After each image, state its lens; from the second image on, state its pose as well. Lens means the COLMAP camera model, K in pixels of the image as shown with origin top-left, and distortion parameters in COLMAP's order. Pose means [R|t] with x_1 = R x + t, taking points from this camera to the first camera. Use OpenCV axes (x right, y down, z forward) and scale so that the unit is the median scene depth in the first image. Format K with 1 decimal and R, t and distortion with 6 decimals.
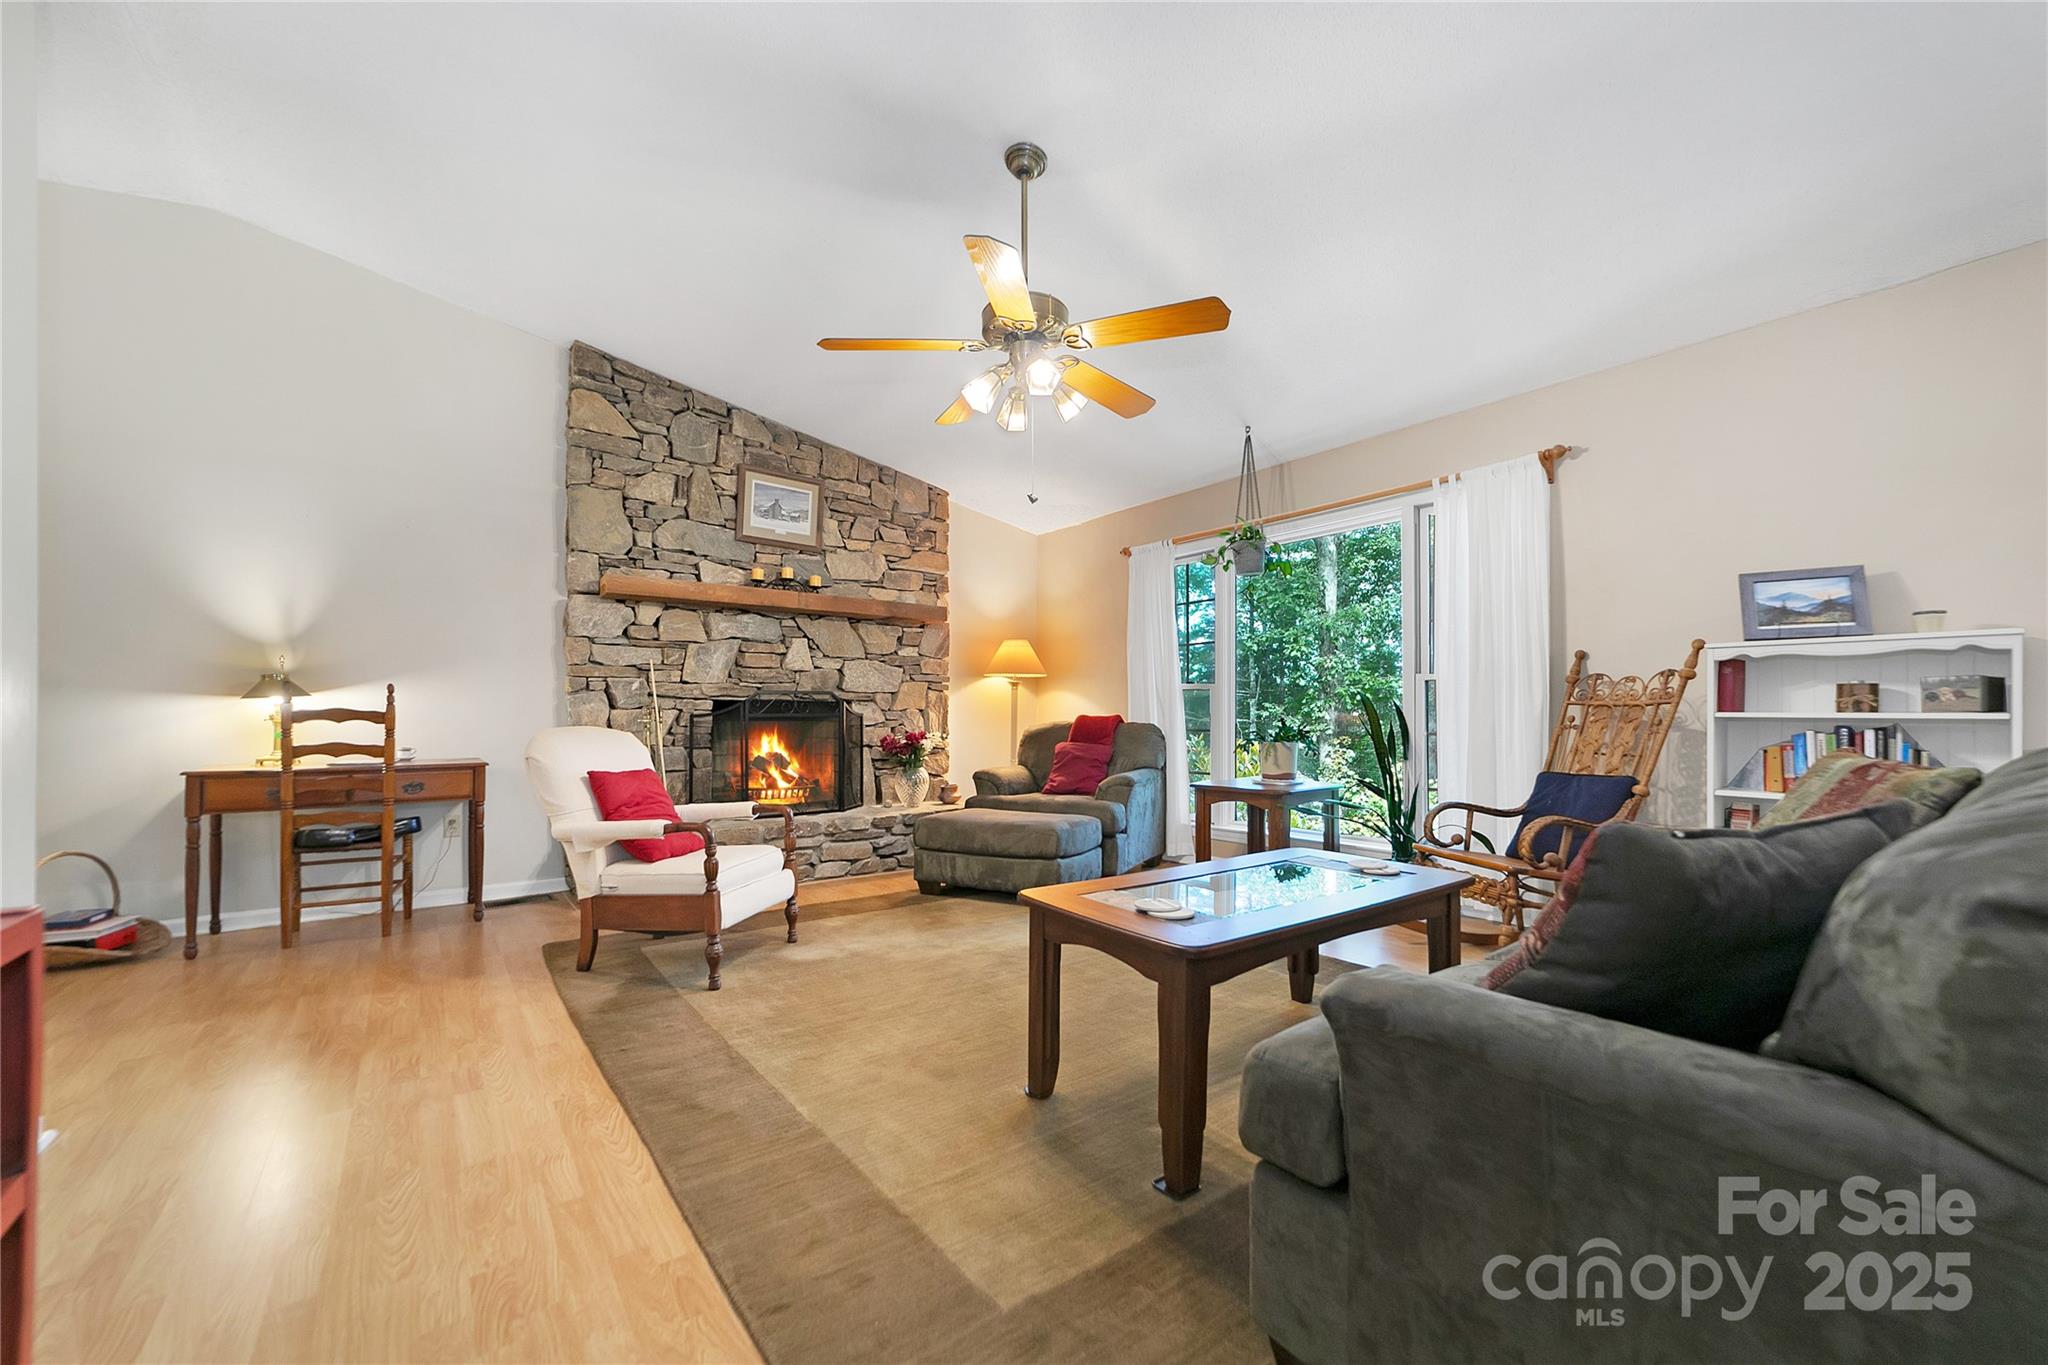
lens RADIAL K [[789.4, 0, 1037.7], [0, 789.4, 704.2], [0, 0, 1]] dist [-0.024285, 0.008764]
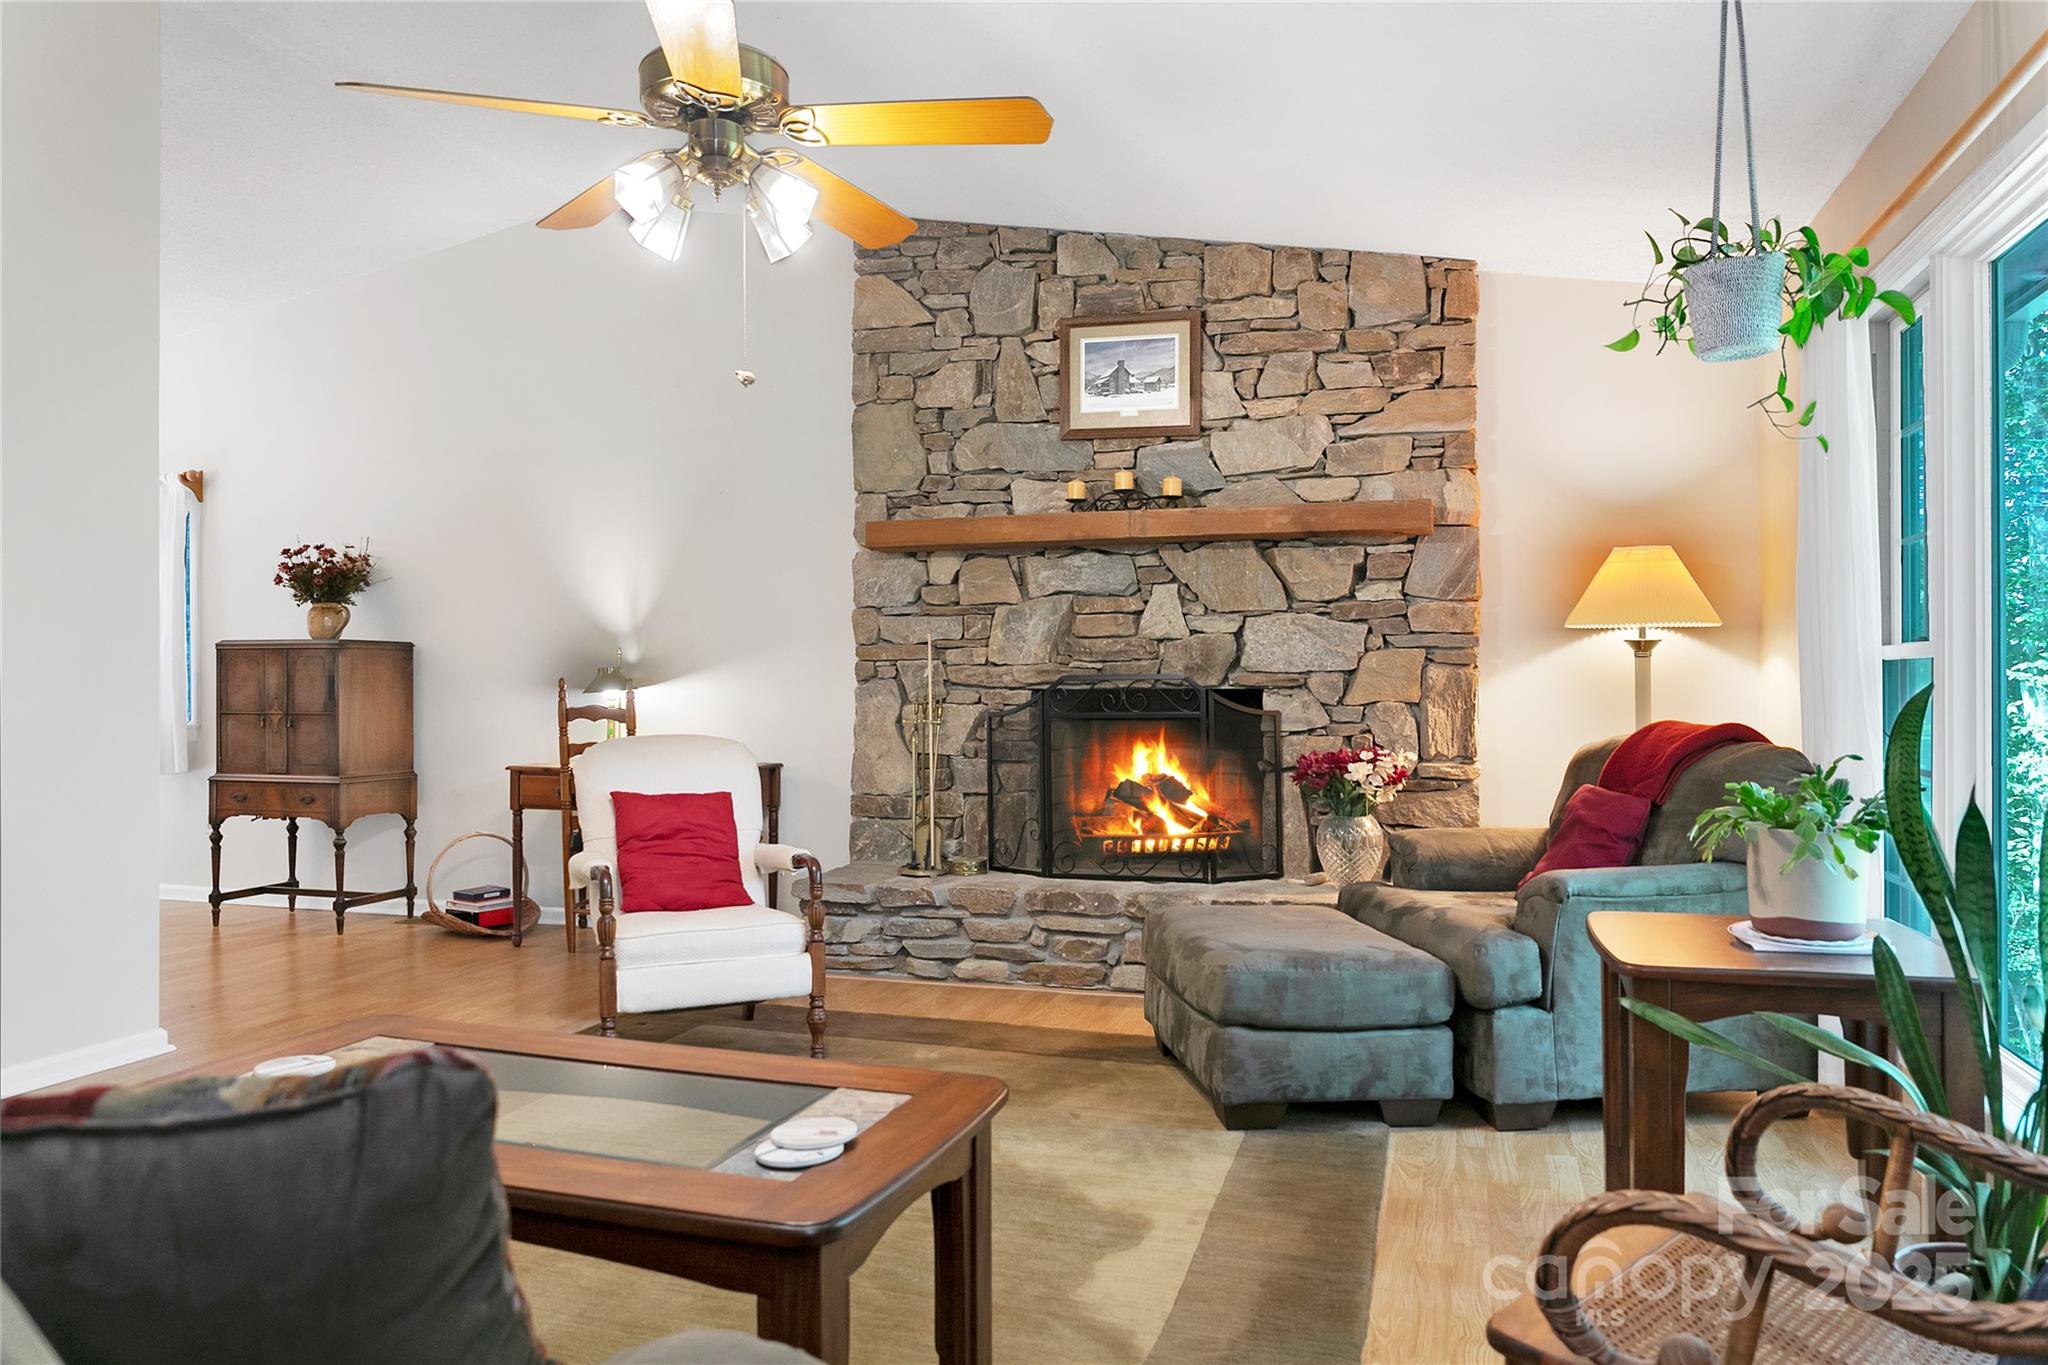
lens RADIAL K [[1363.5, 0, 1024.0], [0, 1363.5, 682.5], [0, 0, 1]] dist [-0.023313, -0.000147]
pose [[0.566158, -0.003651, -0.824288, 0.504804], [0.014464, 0.999880, 0.005506, -0.017079], [0.824170, -0.015040, 0.566143, 0.337005]]
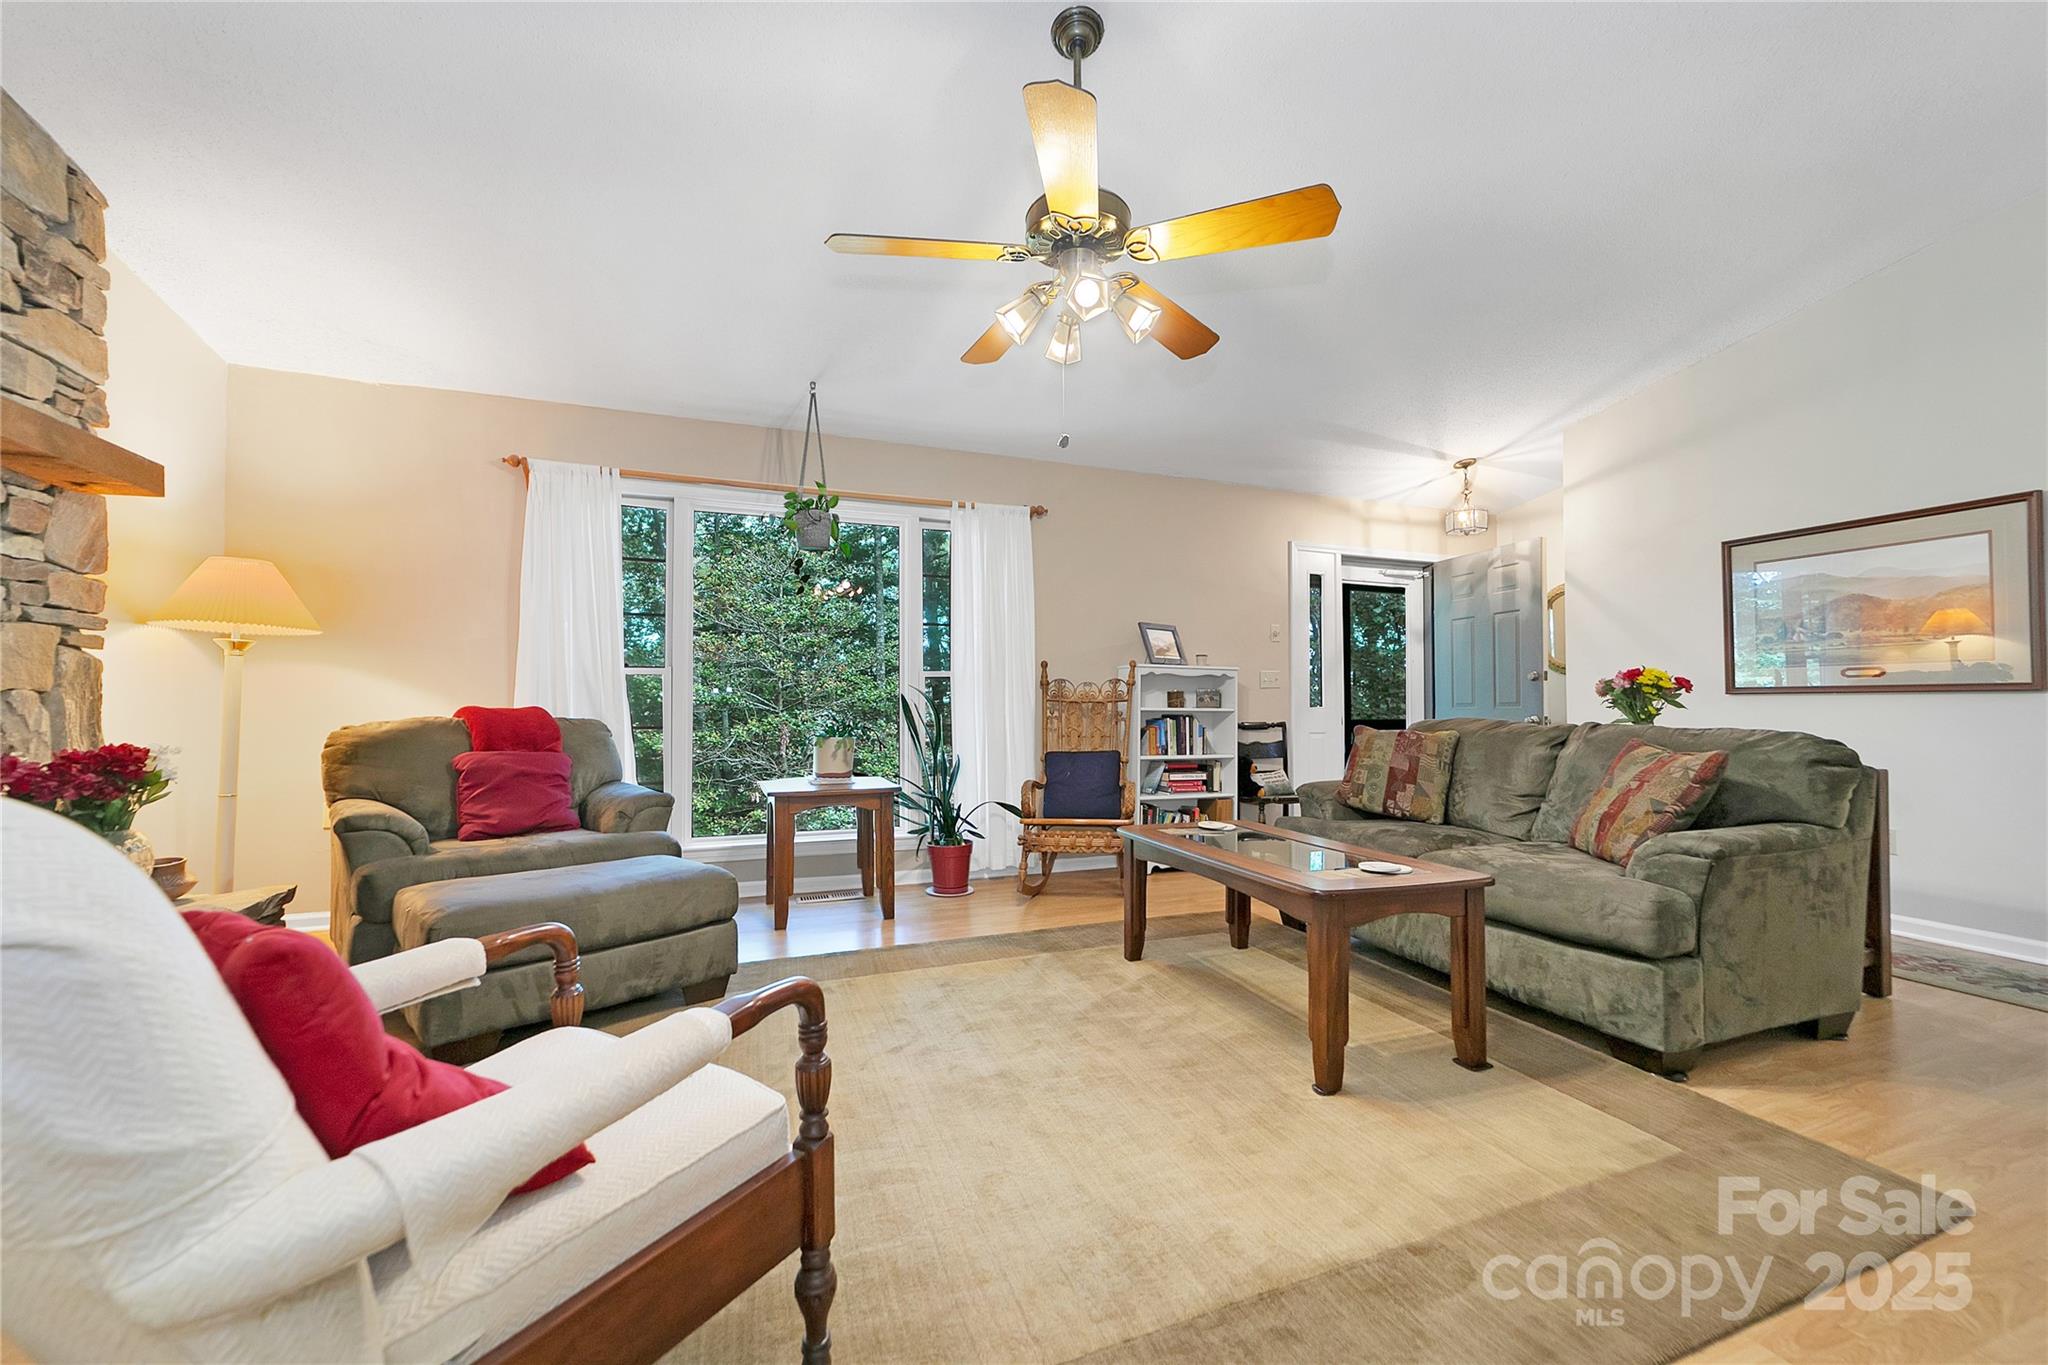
lens RADIAL K [[789.4, 0, 1037.7], [0, 789.4, 704.2], [0, 0, 1]] dist [-0.024285, 0.008764]
pose [[0.289869, 0.009077, 0.957023, -0.444379], [-0.014049, 0.999888, -0.005228, 0.009531], [-0.956963, -0.011929, 0.289964, 0.441114]]
